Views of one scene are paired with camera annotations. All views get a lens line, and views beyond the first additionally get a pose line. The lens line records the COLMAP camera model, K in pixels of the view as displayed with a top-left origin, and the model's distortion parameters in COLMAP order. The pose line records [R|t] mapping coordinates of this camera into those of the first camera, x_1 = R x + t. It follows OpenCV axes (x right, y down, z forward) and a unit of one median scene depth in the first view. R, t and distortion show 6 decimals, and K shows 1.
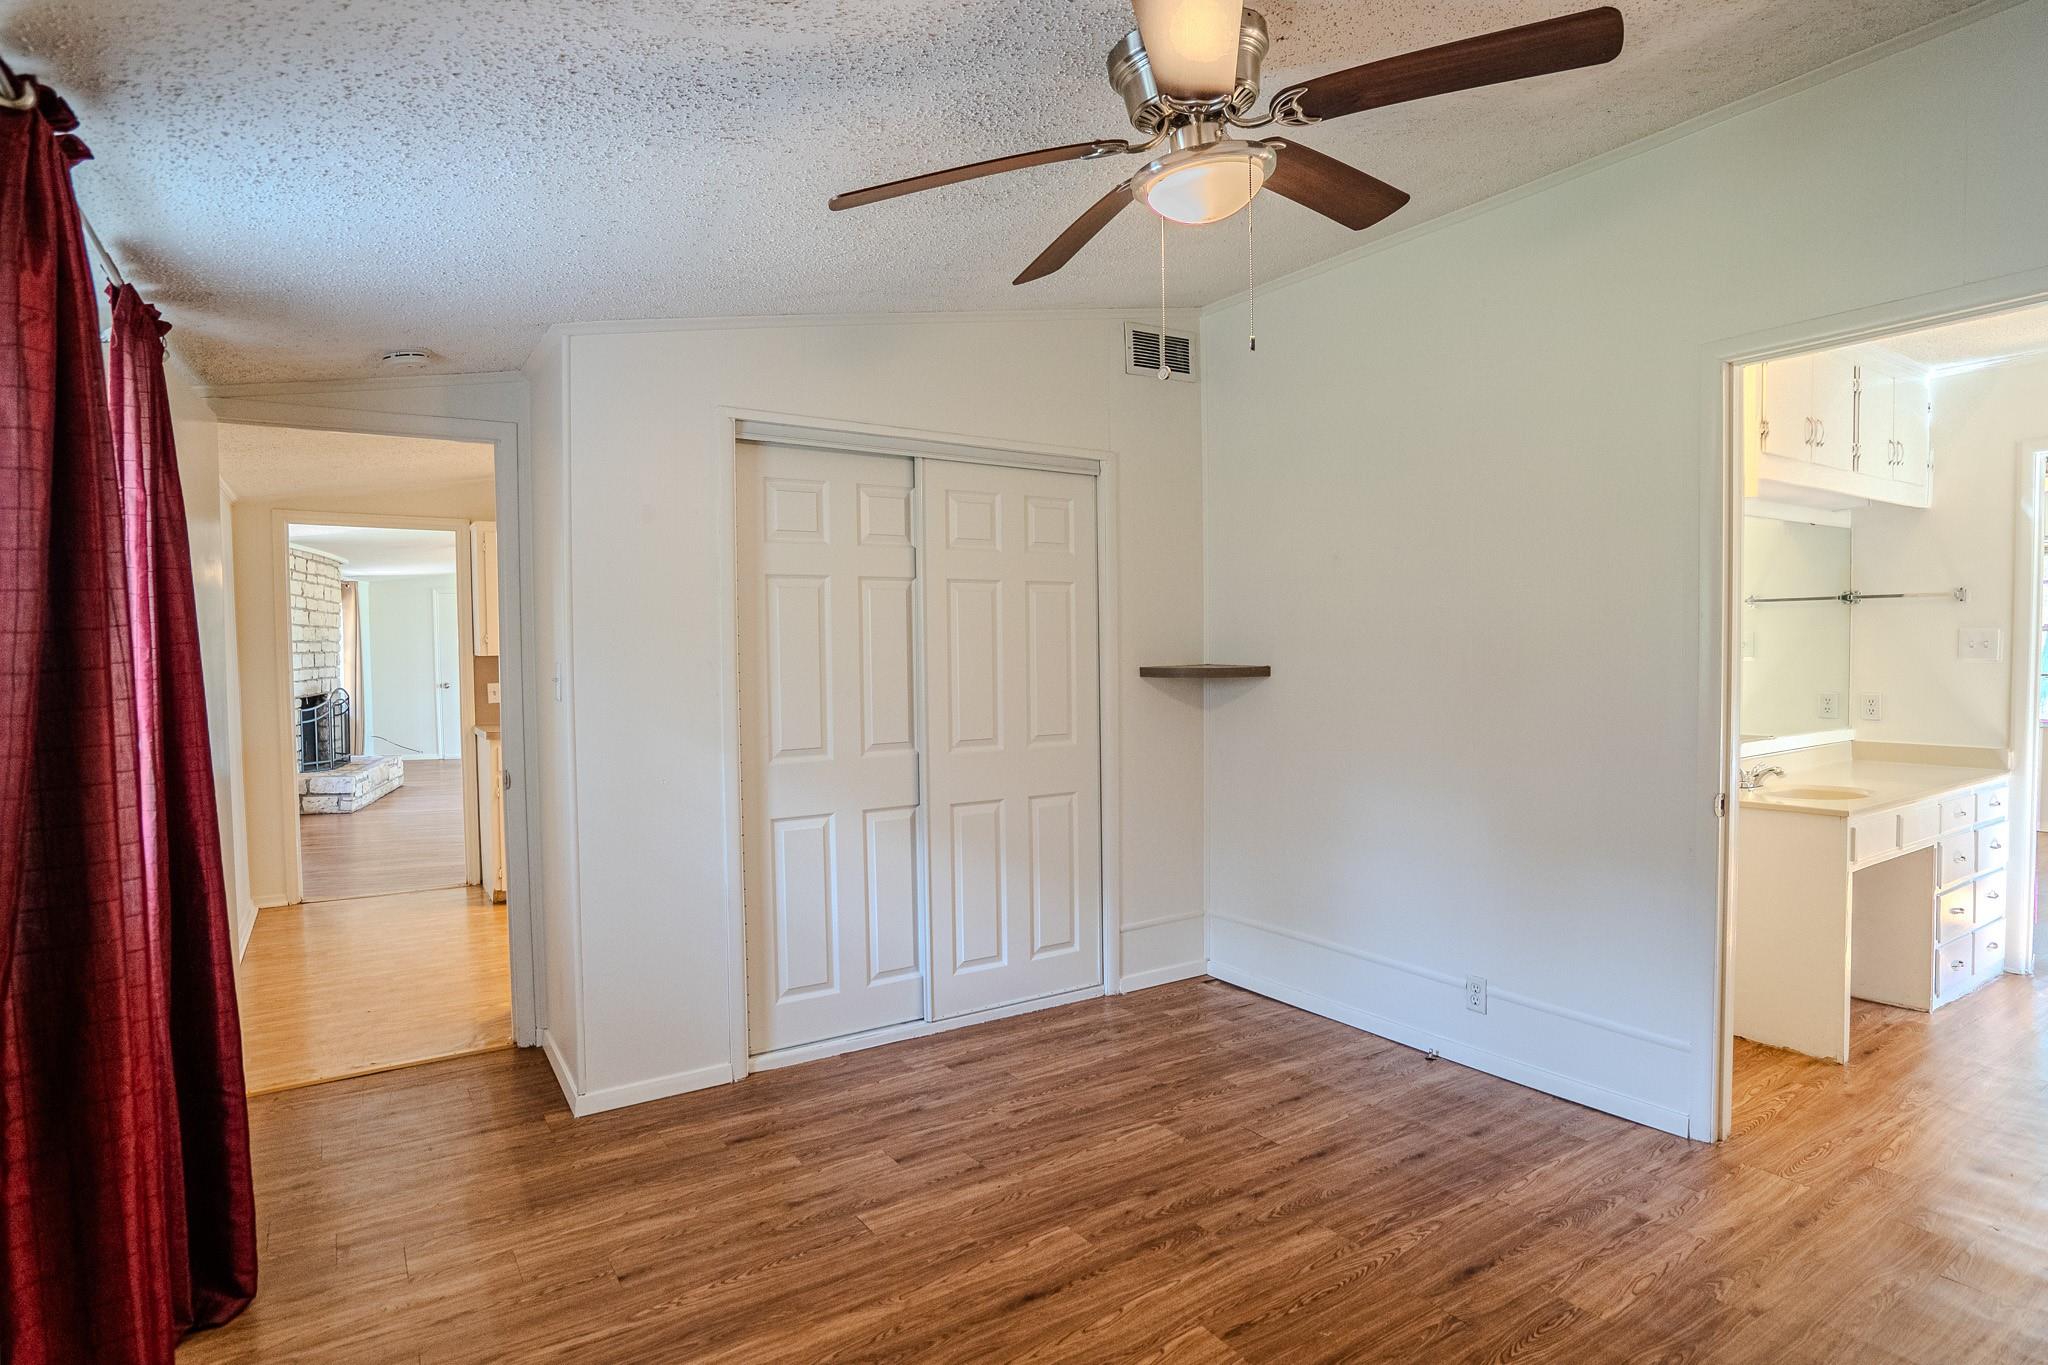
lens RADIAL K [[1080.6, 0, 987.2], [0, 1080.6, 692.7], [0, 0, 1]] dist [-0.021667, 0.000568]
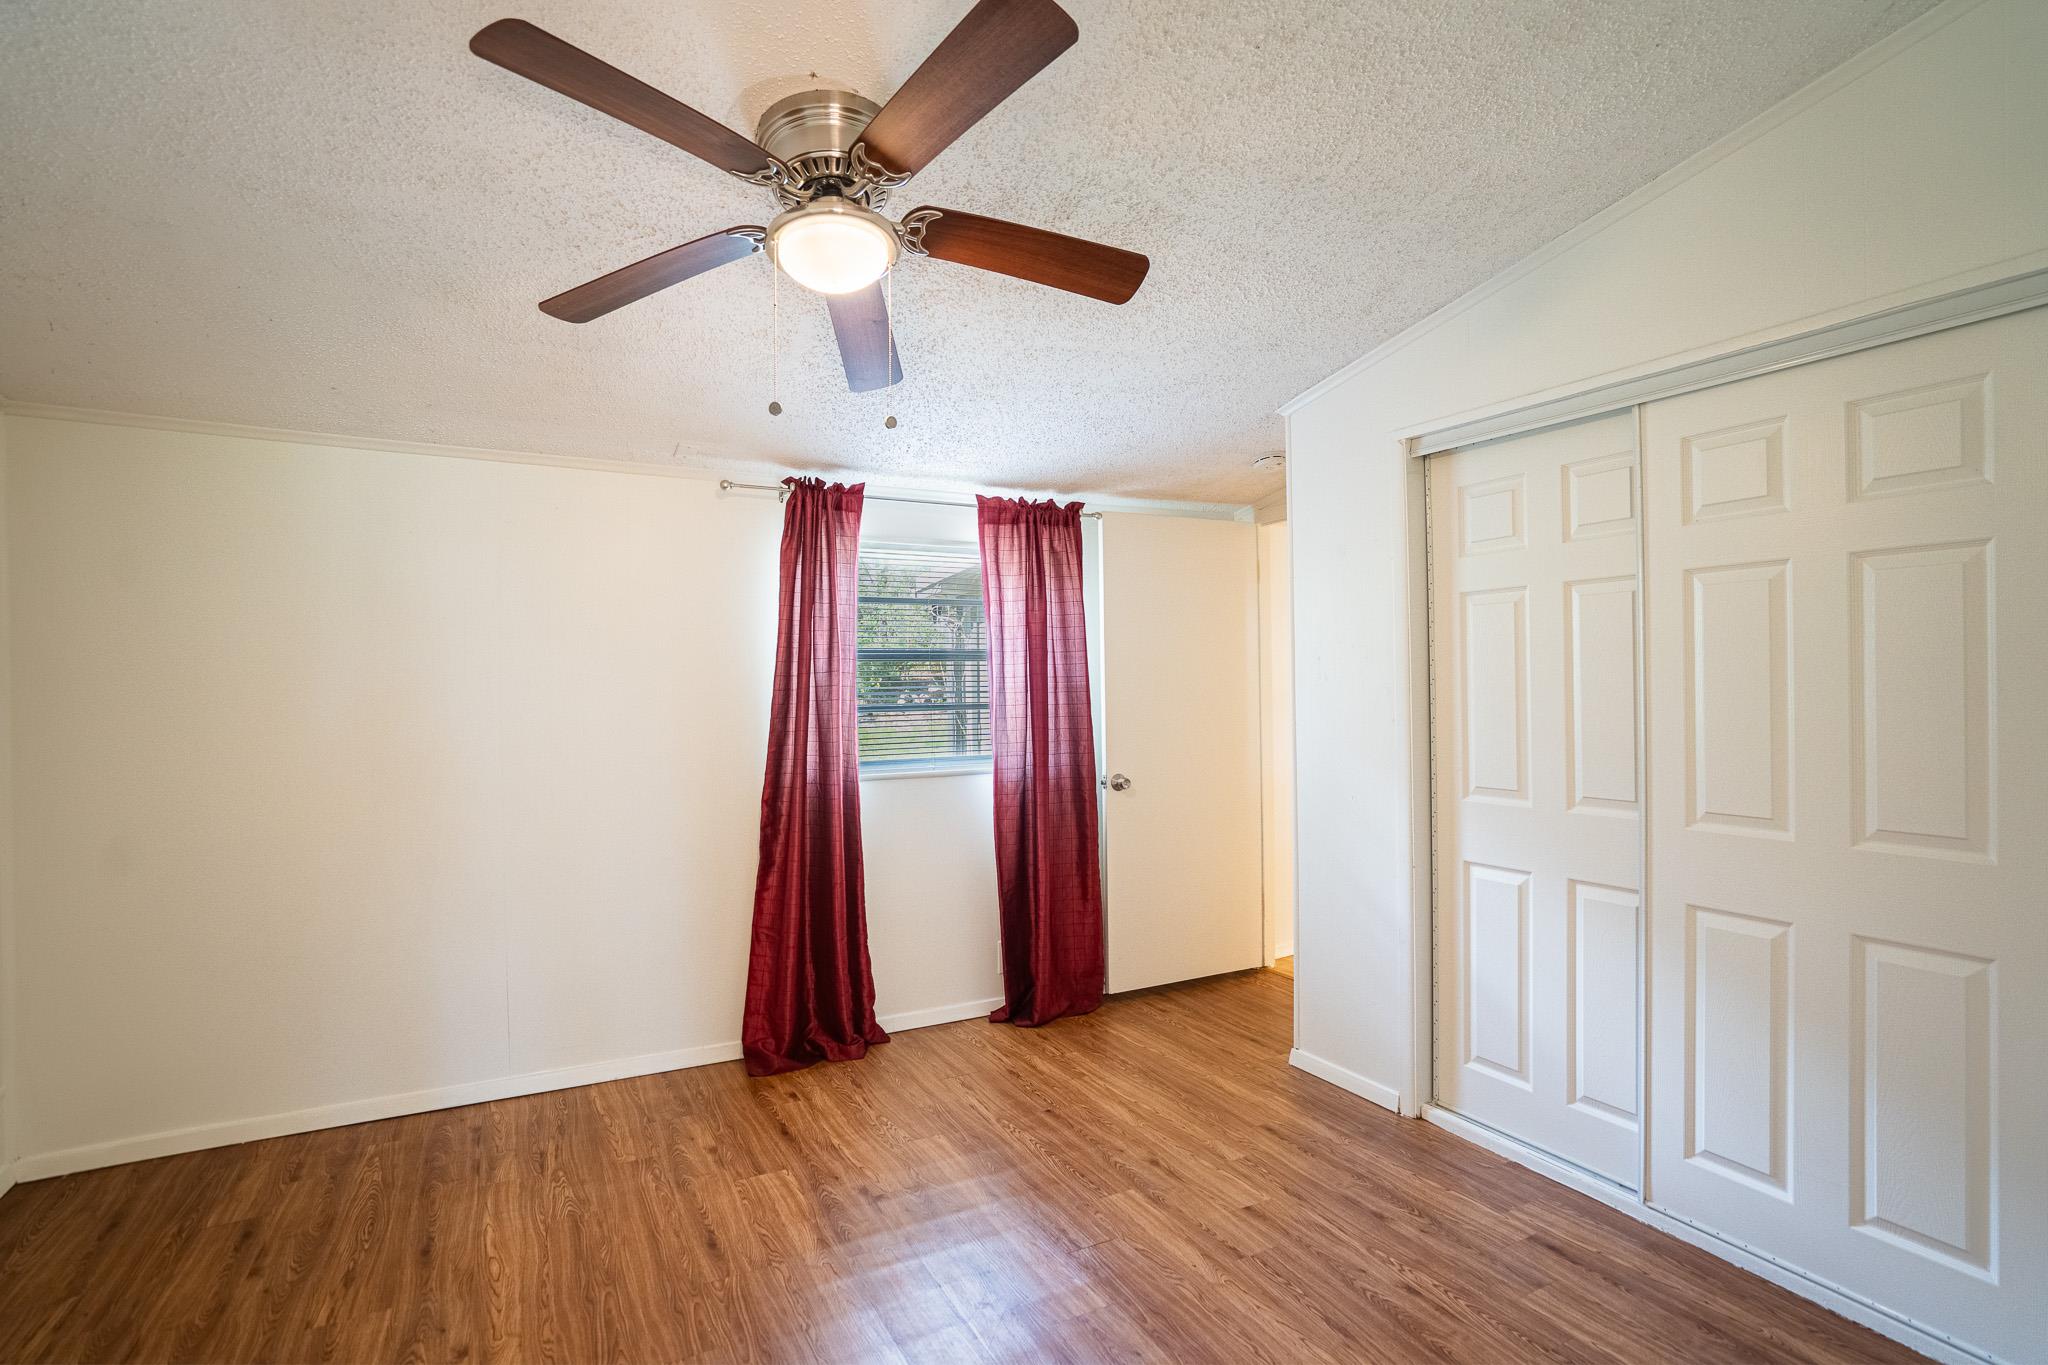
lens RADIAL K [[956.6, 0, 1021.5], [0, 956.6, 681.0], [0, 0, 1]] dist [-0.044074, 0.017049]
pose [[-0.055949, 0.013322, -0.998345, 0.705858], [-0.024837, 0.999583, 0.014731, -0.041867], [0.998125, 0.025620, -0.055595, 0.765678]]
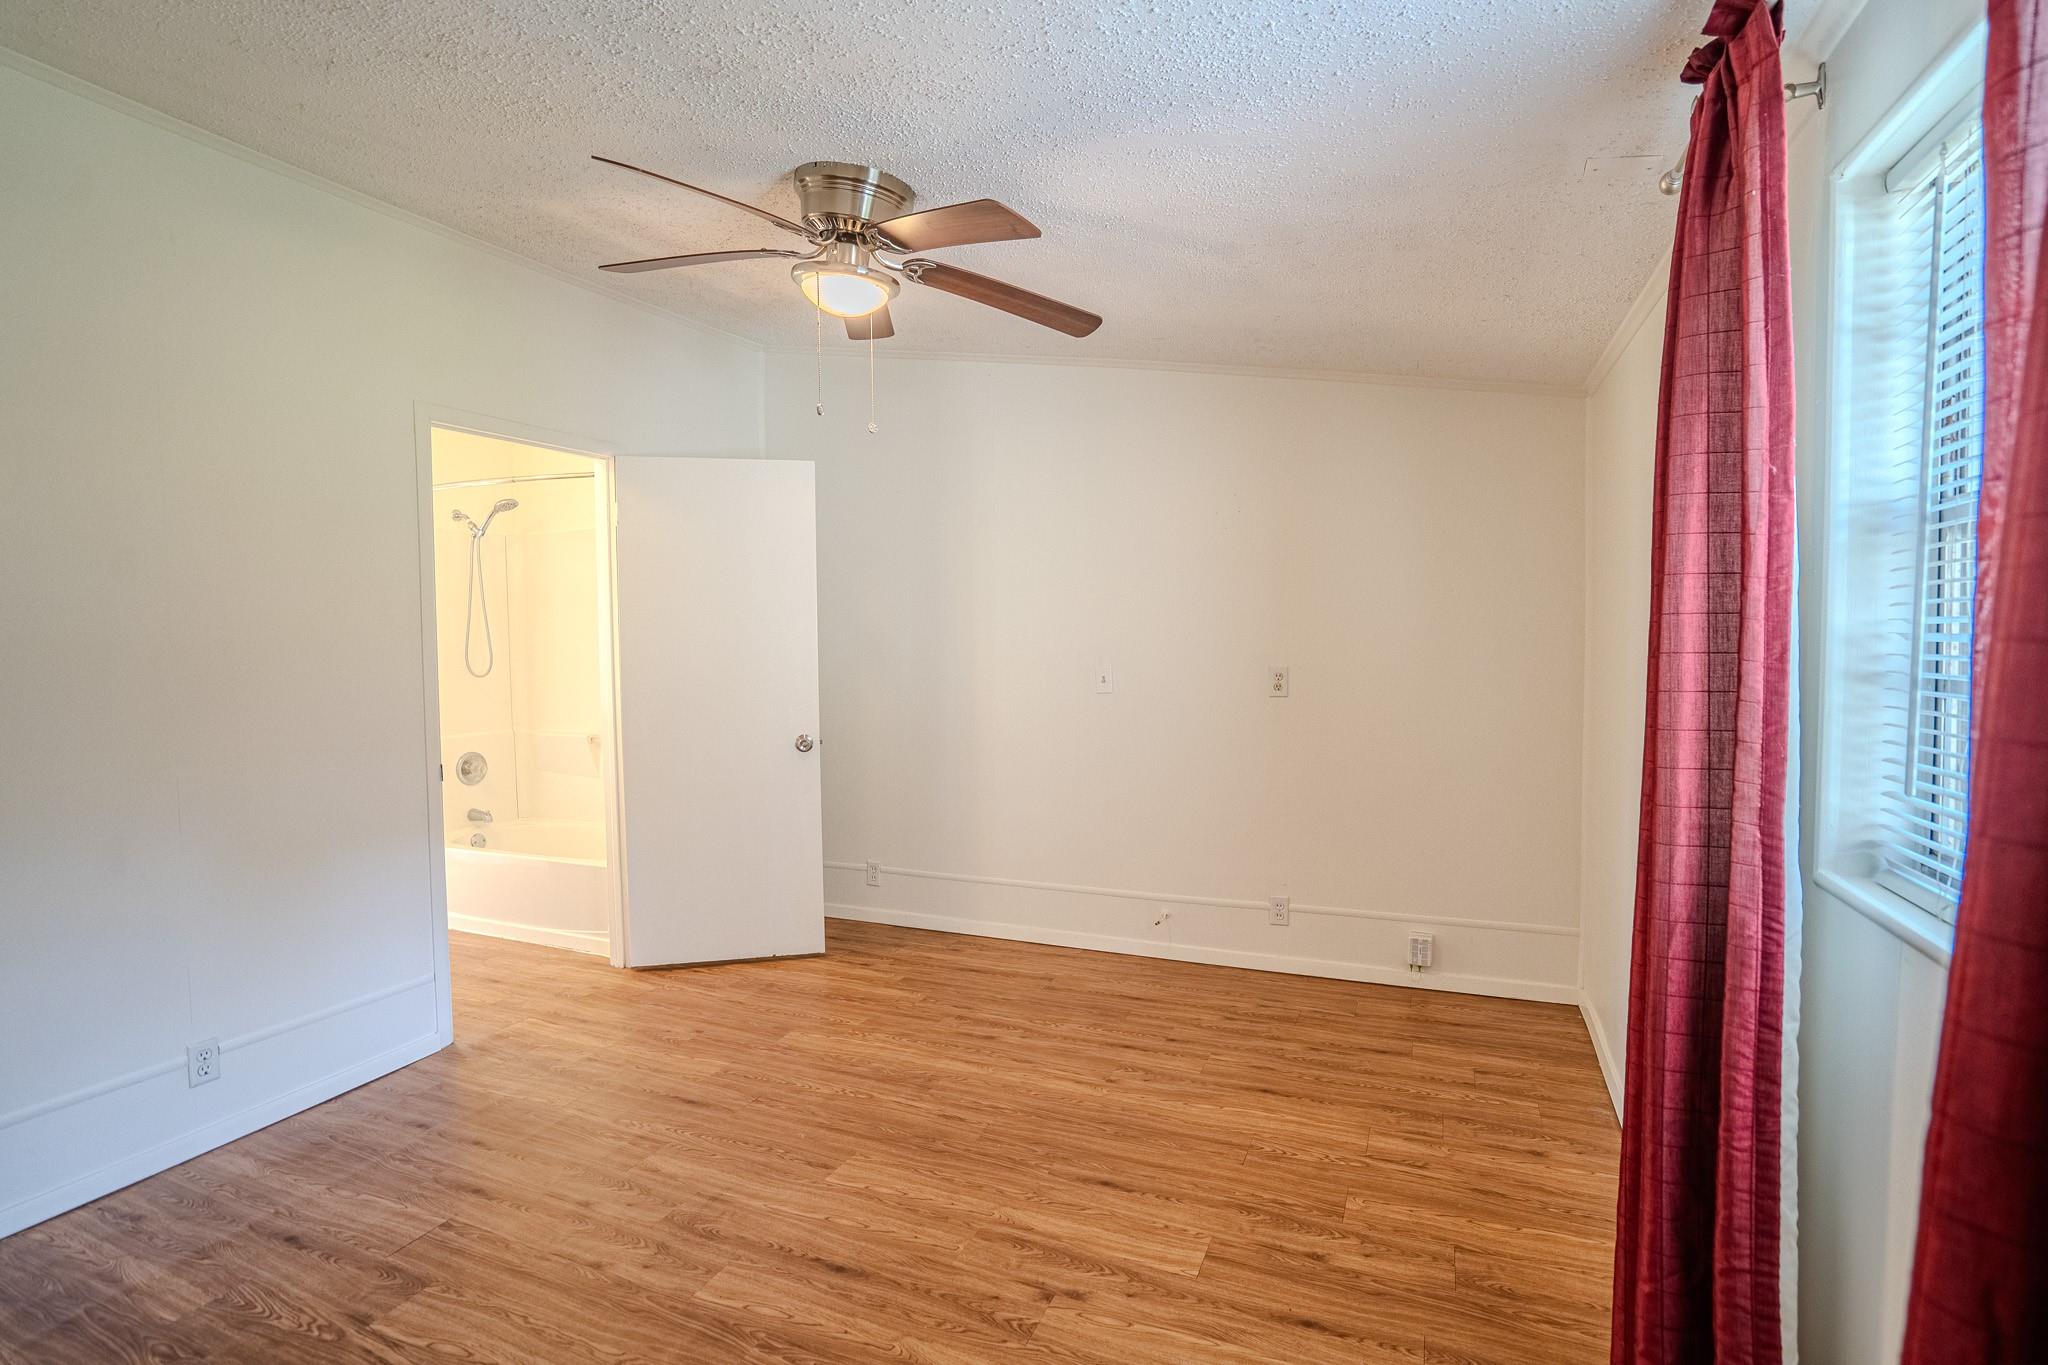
lens RADIAL K [[958.3, 0, 1028.0], [0, 958.3, 674.6], [0, 0, 1]] dist [-0.069559, 0.029701]
pose [[-0.577932, -0.000571, 0.816084, -0.564393], [0.056973, 0.997532, 0.041044, -0.021213], [-0.814094, 0.070215, -0.576473, 0.944329]]
